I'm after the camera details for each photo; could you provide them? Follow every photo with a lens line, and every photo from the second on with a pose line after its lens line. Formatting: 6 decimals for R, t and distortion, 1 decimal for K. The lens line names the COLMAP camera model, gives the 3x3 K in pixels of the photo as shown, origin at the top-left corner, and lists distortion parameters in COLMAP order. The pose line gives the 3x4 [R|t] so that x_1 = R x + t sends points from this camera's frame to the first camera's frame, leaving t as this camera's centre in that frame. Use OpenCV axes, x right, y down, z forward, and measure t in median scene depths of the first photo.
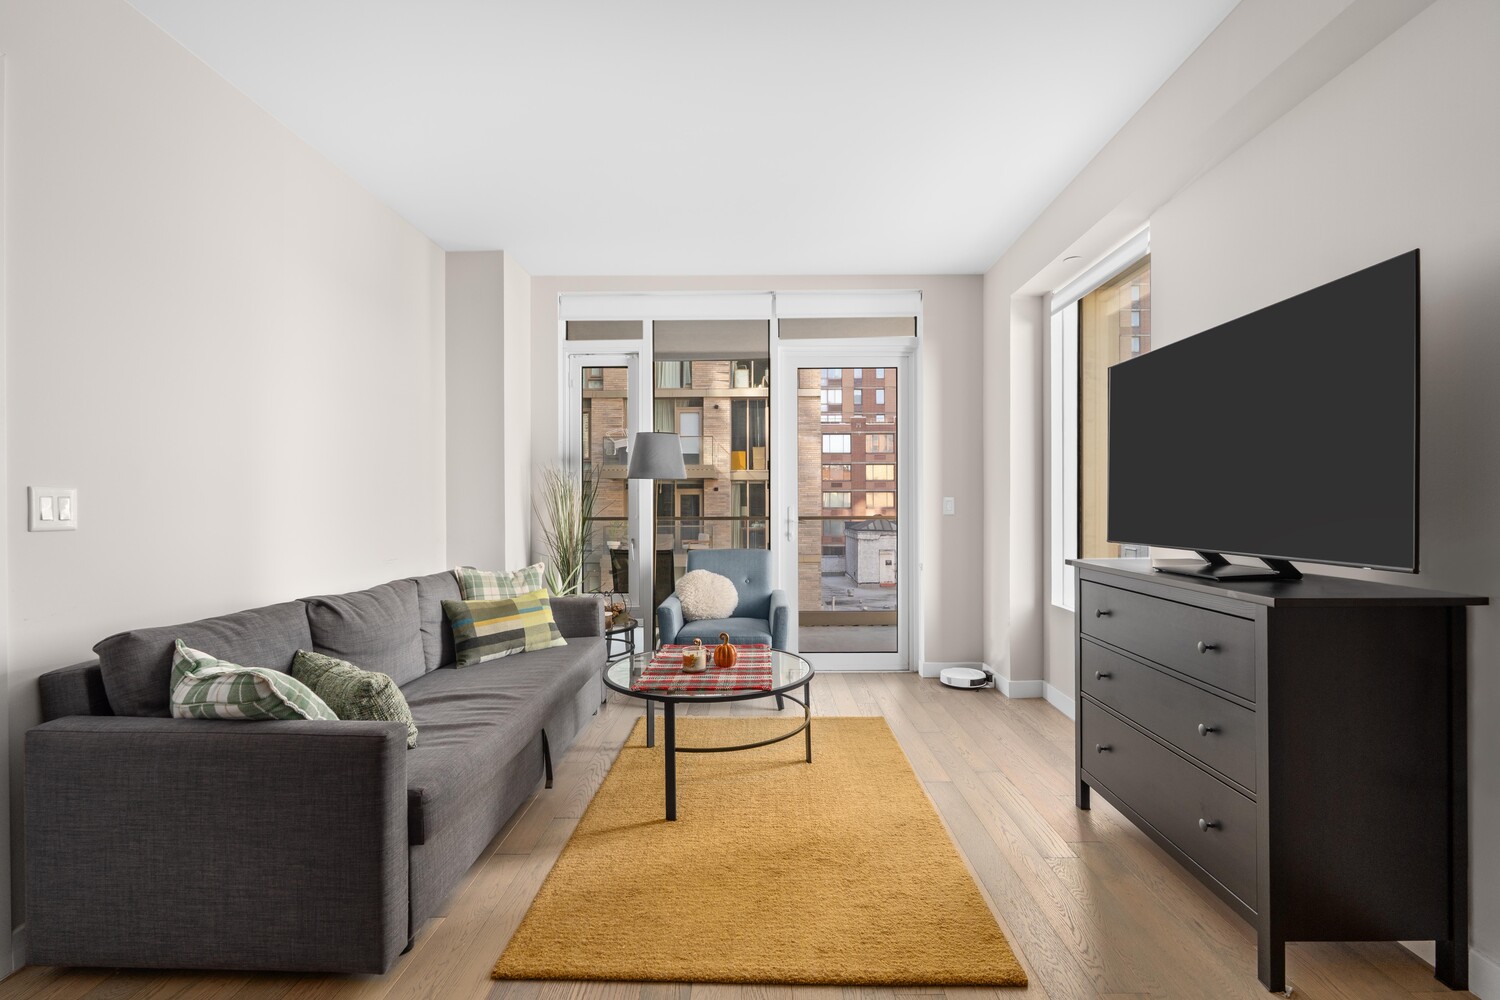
lens RADIAL K [[657.0, 0, 750.0], [0, 657.0, 500.0], [0, 0, 1]] dist [-0.001351, -0.000229]
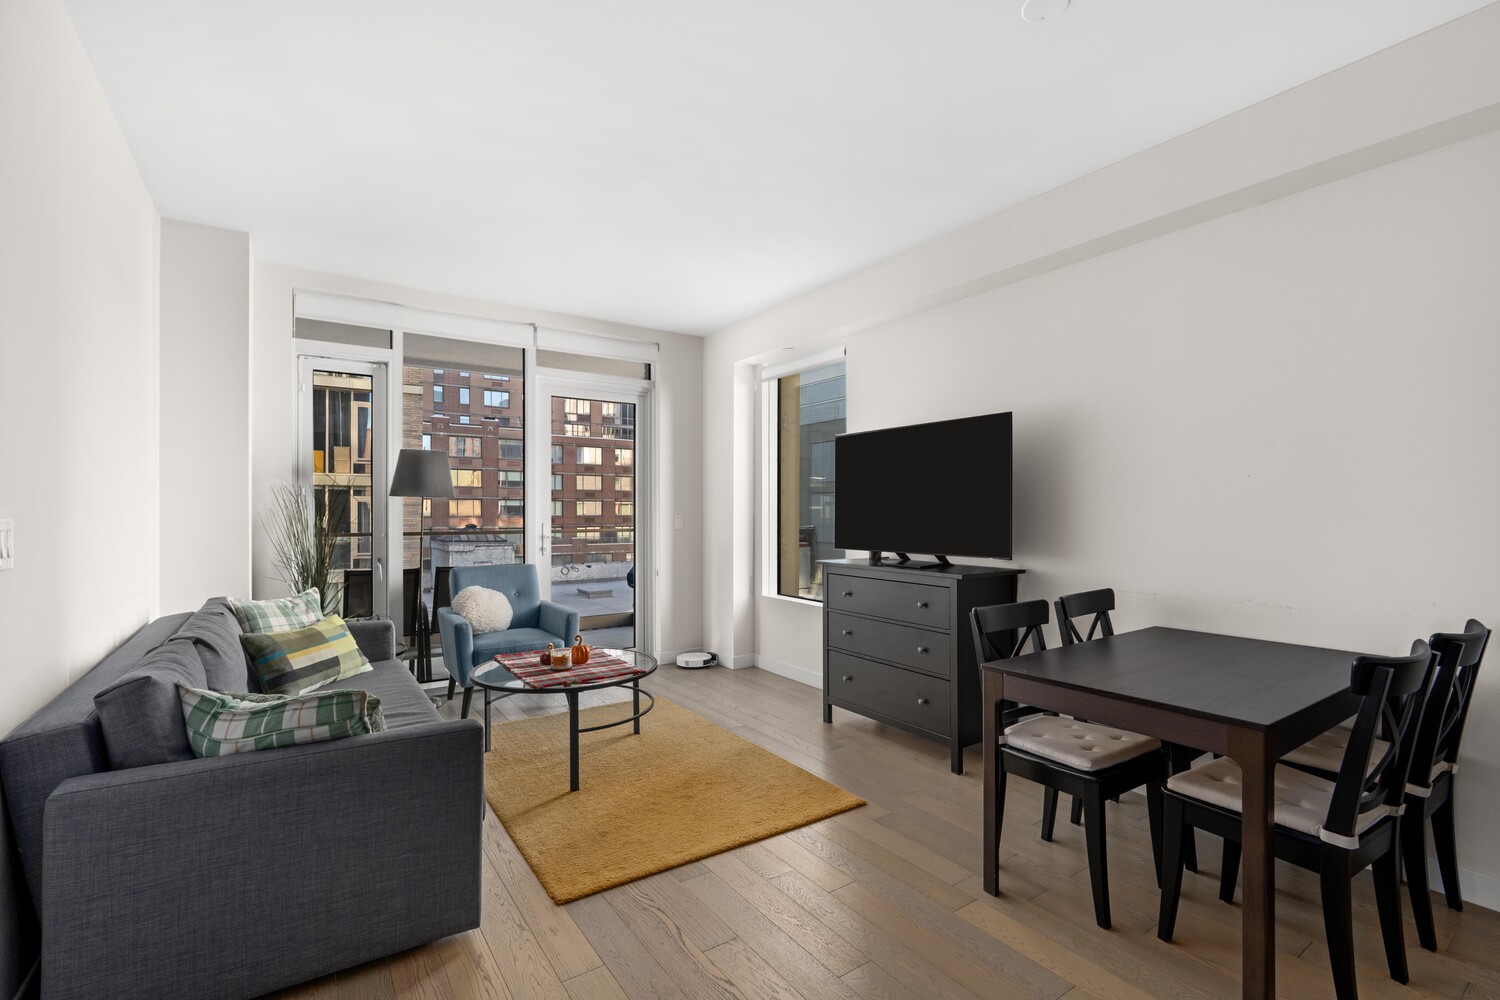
lens RADIAL K [[673.5, 0, 750.0], [0, 673.5, 500.0], [0, 0, 1]] dist [0.001618, -0.000176]
pose [[0.818719, 0.013827, 0.574028, -0.421745], [-0.006899, 0.999875, -0.014245, -0.021081], [-0.574153, 0.007703, 0.818711, -0.144488]]
